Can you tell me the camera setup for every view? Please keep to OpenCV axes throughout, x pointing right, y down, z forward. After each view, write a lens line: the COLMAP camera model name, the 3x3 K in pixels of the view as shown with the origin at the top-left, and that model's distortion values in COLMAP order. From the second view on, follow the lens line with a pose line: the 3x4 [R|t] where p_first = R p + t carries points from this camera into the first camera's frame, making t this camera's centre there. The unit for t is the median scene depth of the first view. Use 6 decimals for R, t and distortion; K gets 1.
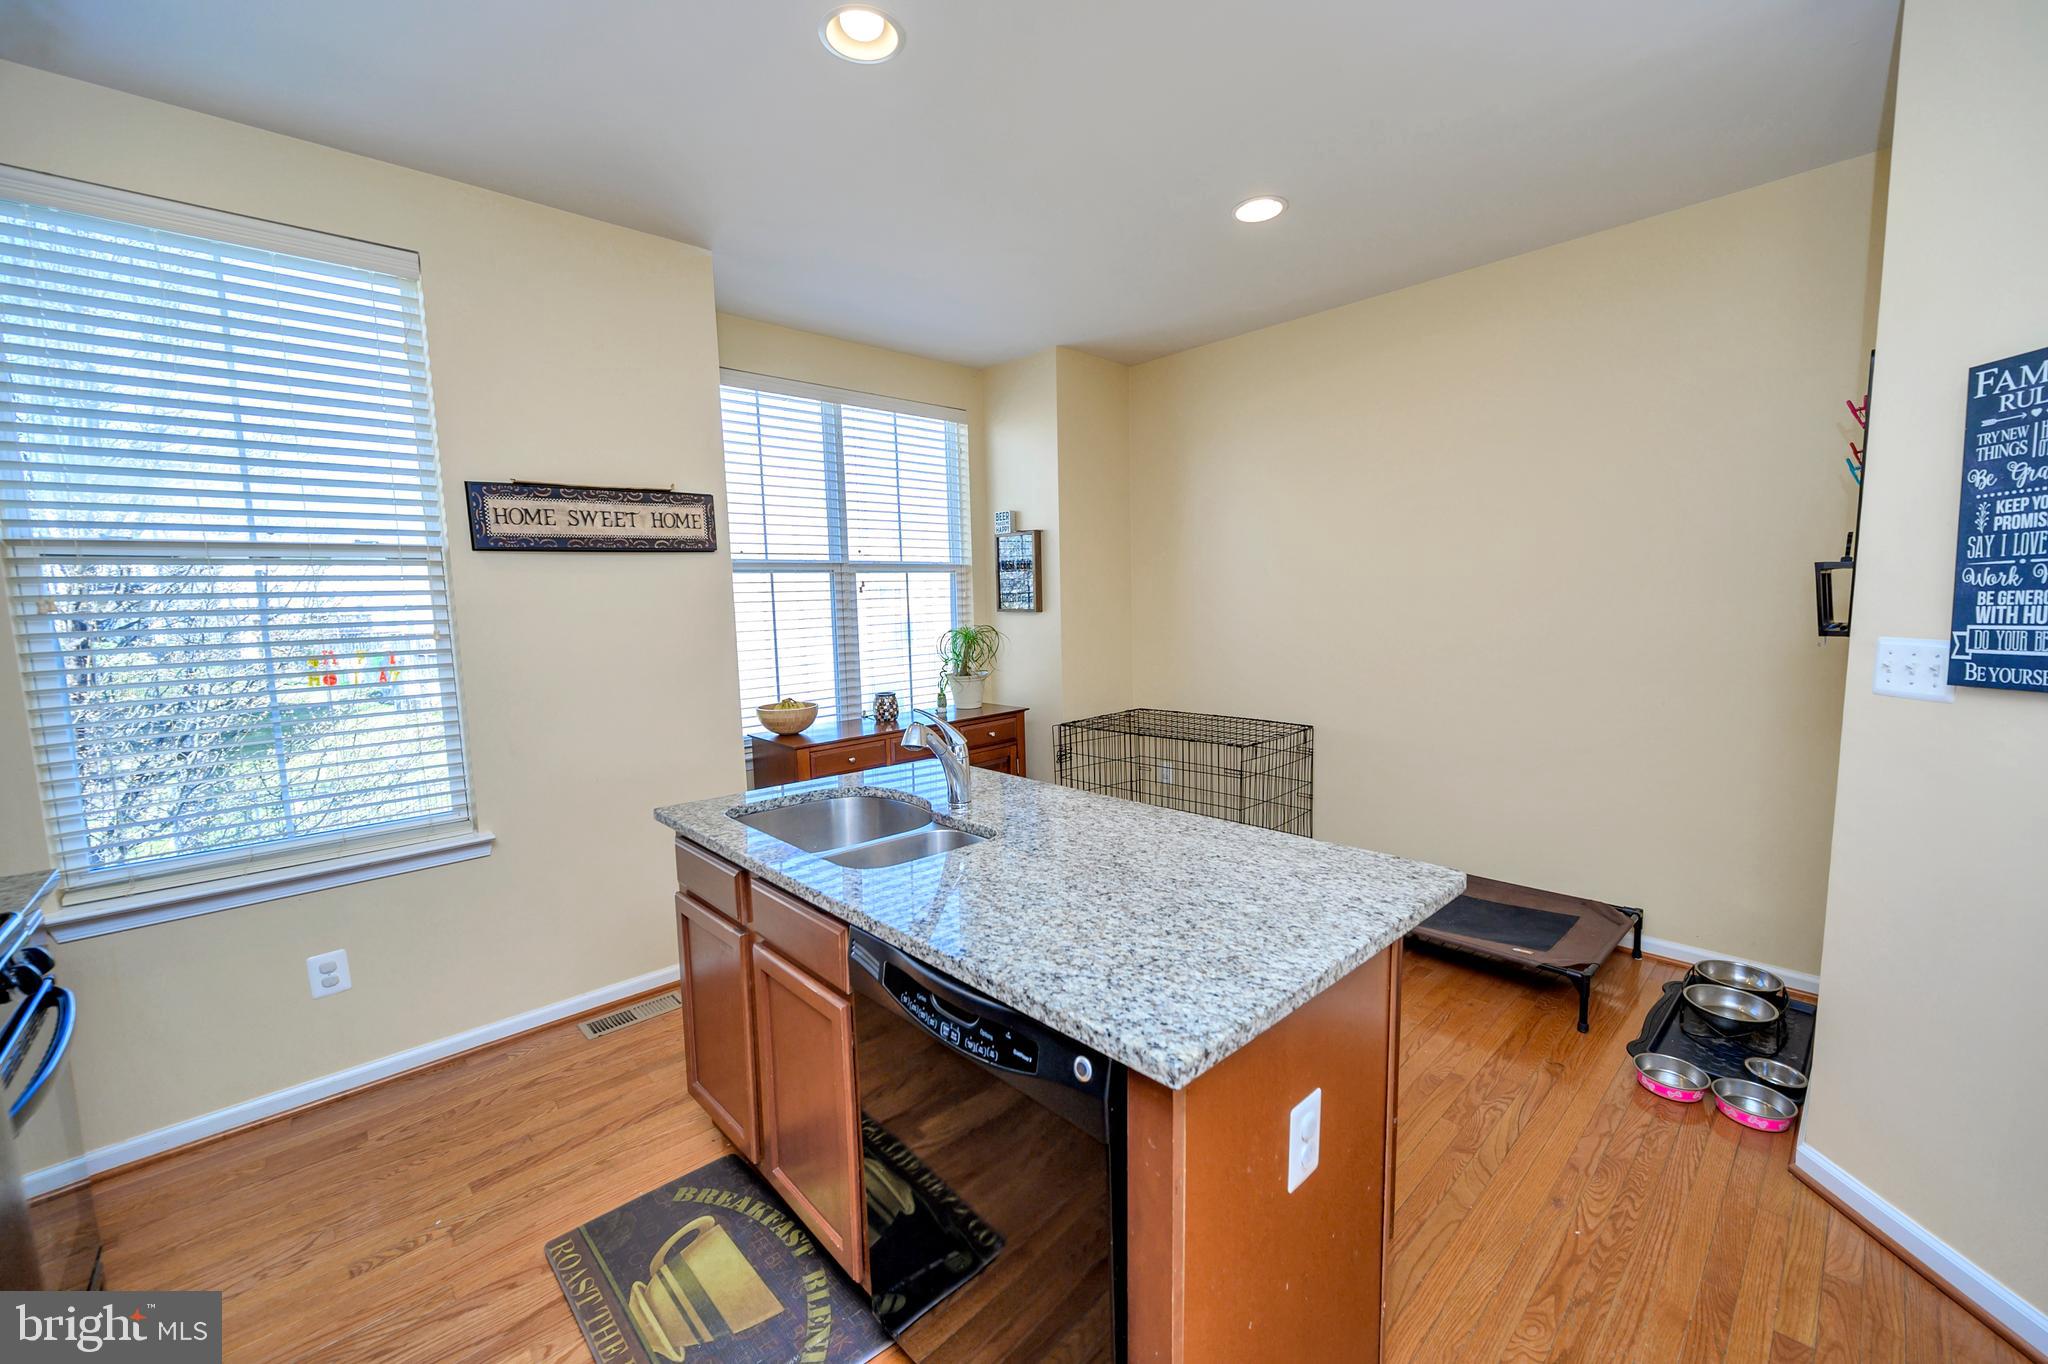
lens RADIAL K [[808.4, 0, 1025.7], [0, 808.4, 693.2], [0, 0, 1]] dist [0.001425, -0.000714]
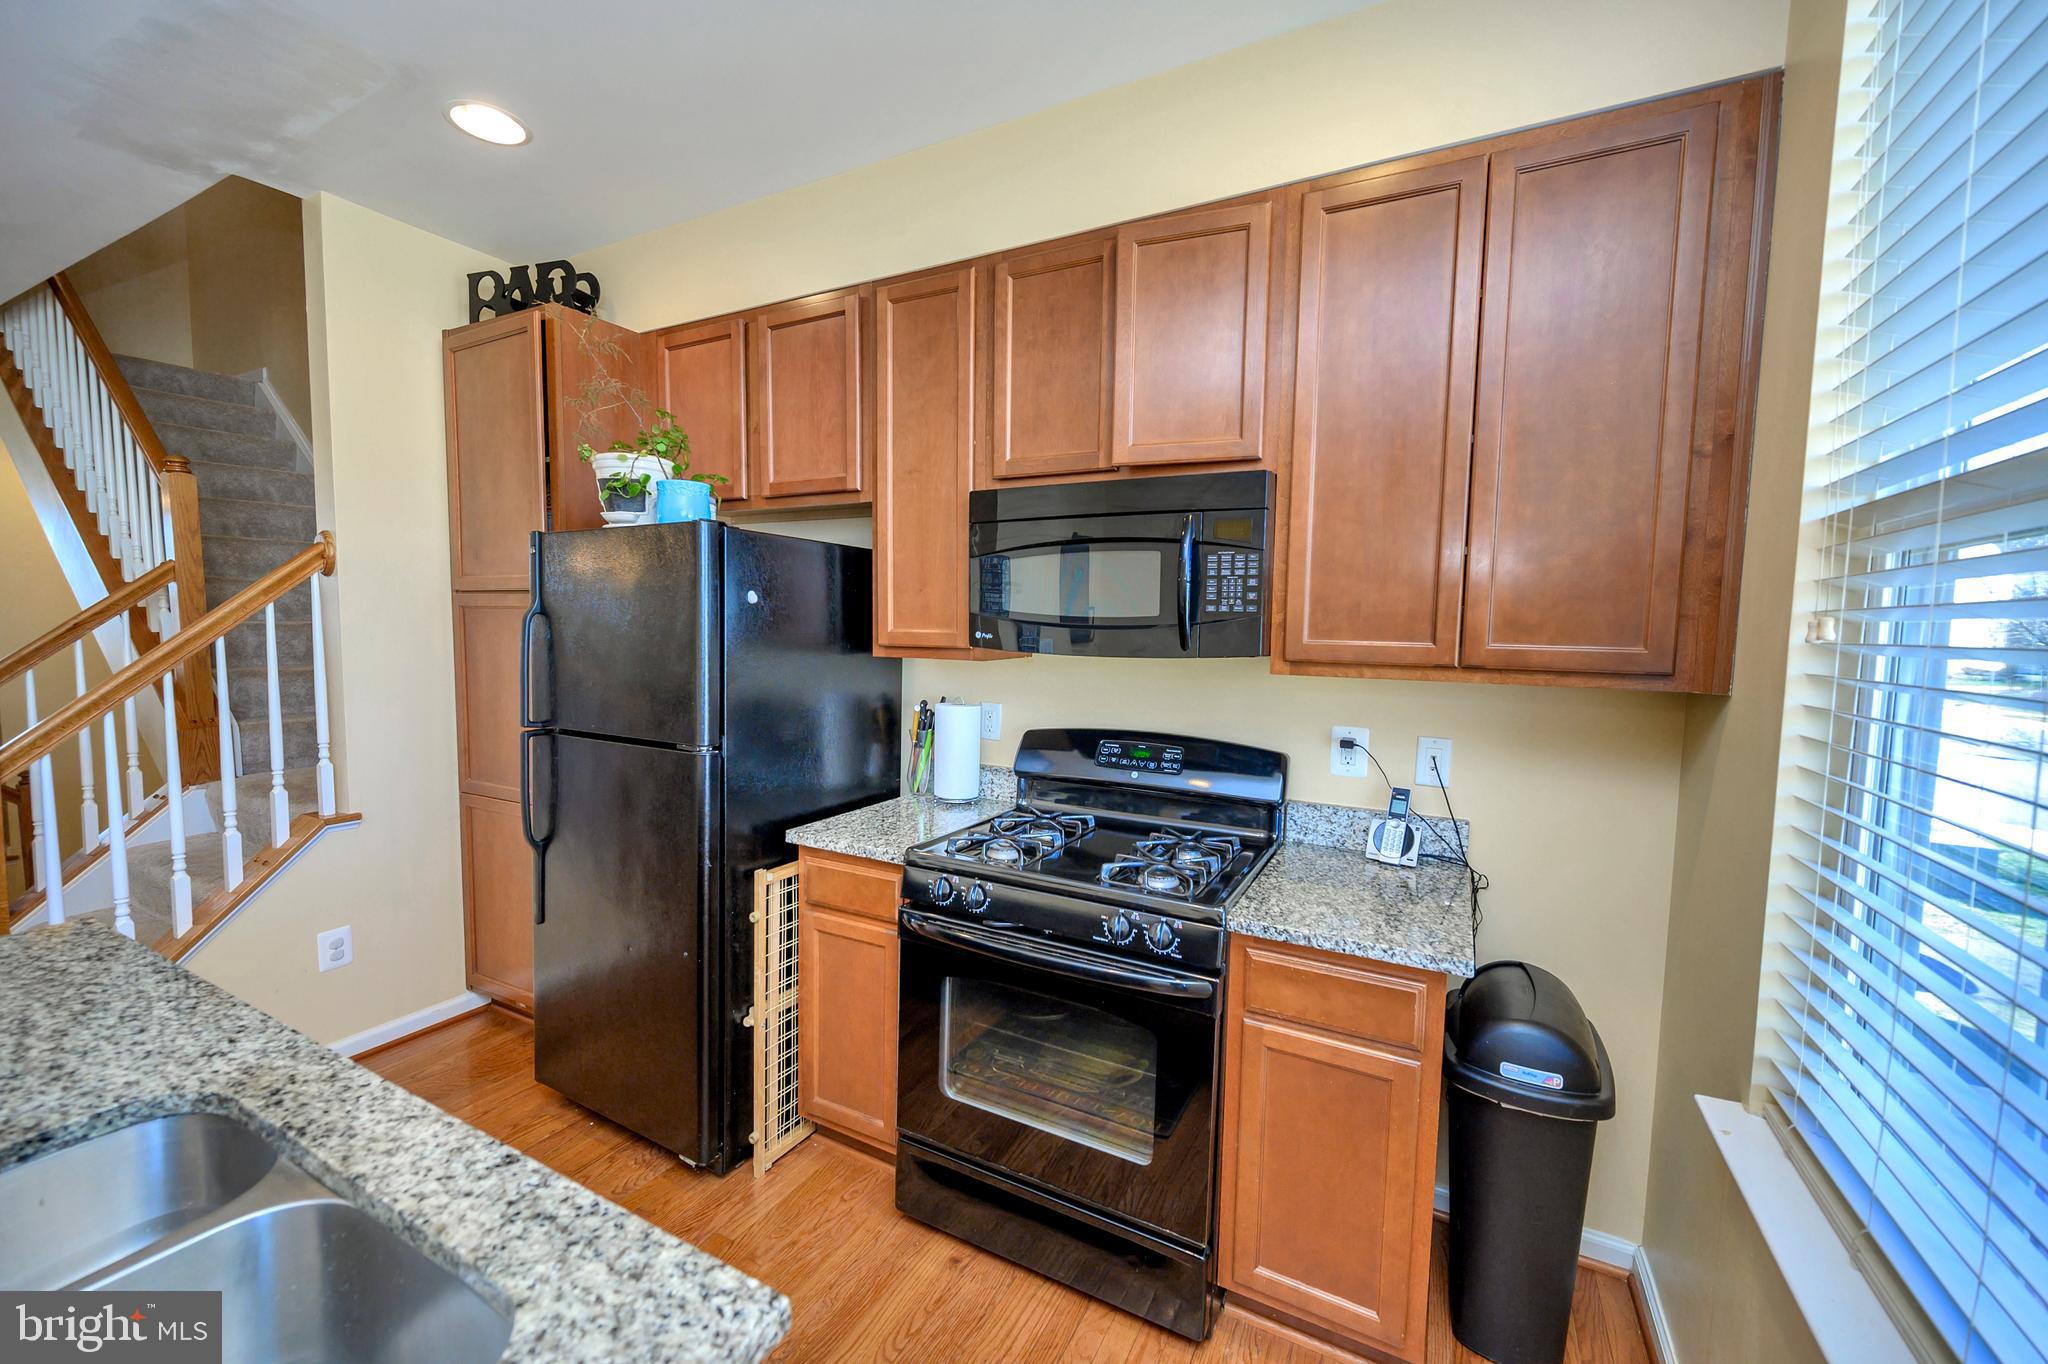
lens RADIAL K [[808.4, 0, 1028.3], [0, 808.4, 682.7], [0, 0, 1]] dist [0.001425, -0.000714]
pose [[-0.945660, 0.034357, -0.323338, -0.381043], [-0.030816, 0.980456, 0.194308, -0.129854], [0.323694, 0.193713, -0.926119, 1.068966]]
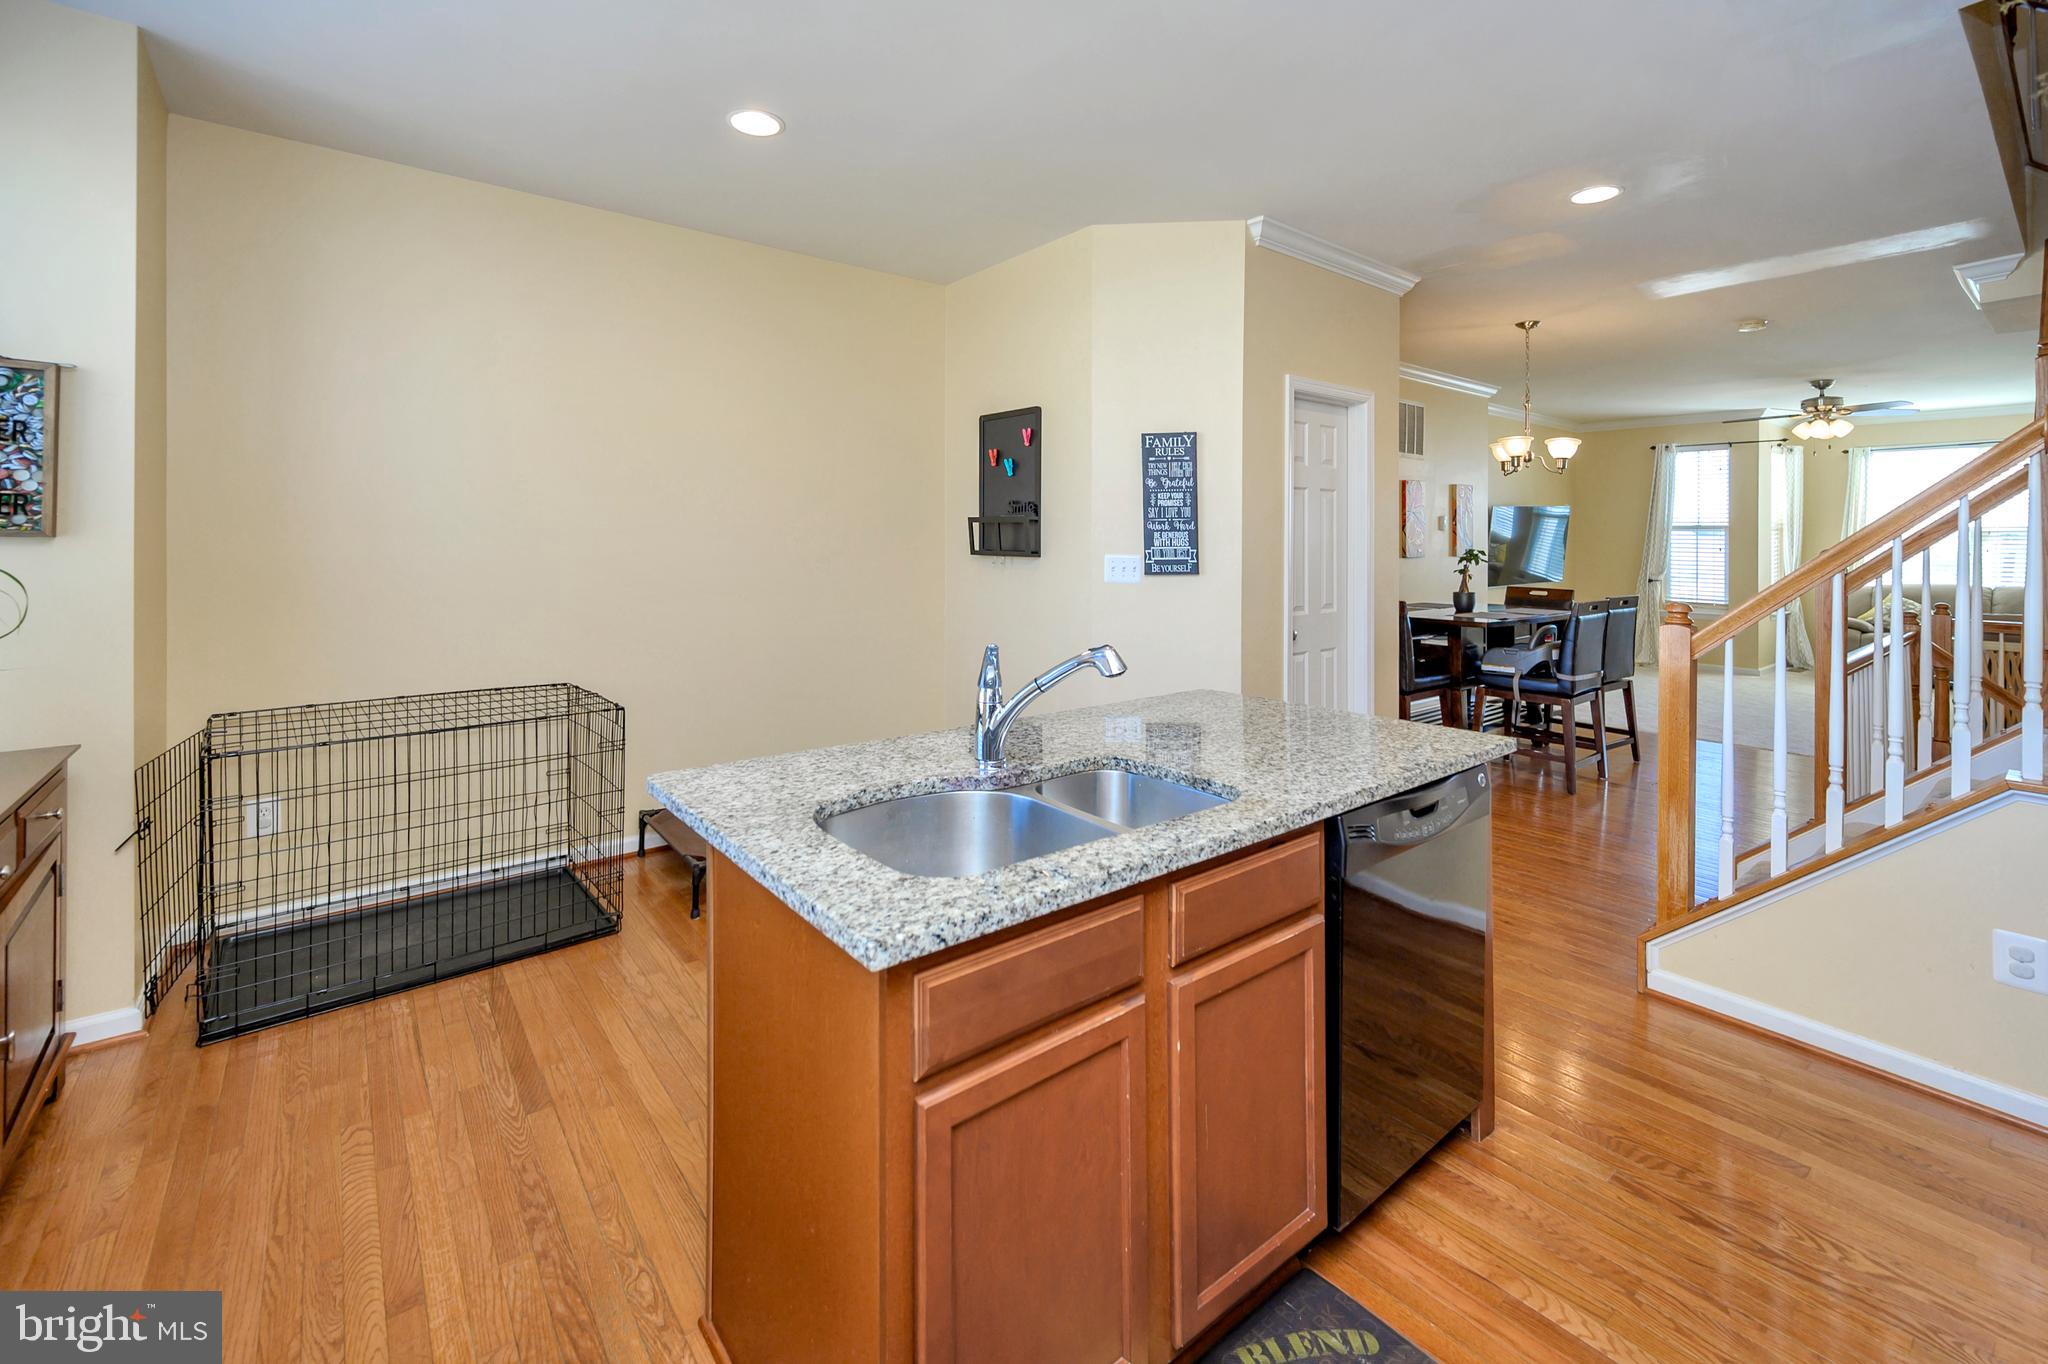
lens RADIAL K [[867.5, 0, 1022.9], [0, 867.5, 539.1], [0, 0, 1]] dist [0.003310, 0.000125]
pose [[0.078734, 0.024561, 0.996593, -0.767559], [0.107806, 0.993624, -0.033005, -0.040629], [-0.991049, 0.110037, 0.075584, 0.721315]]
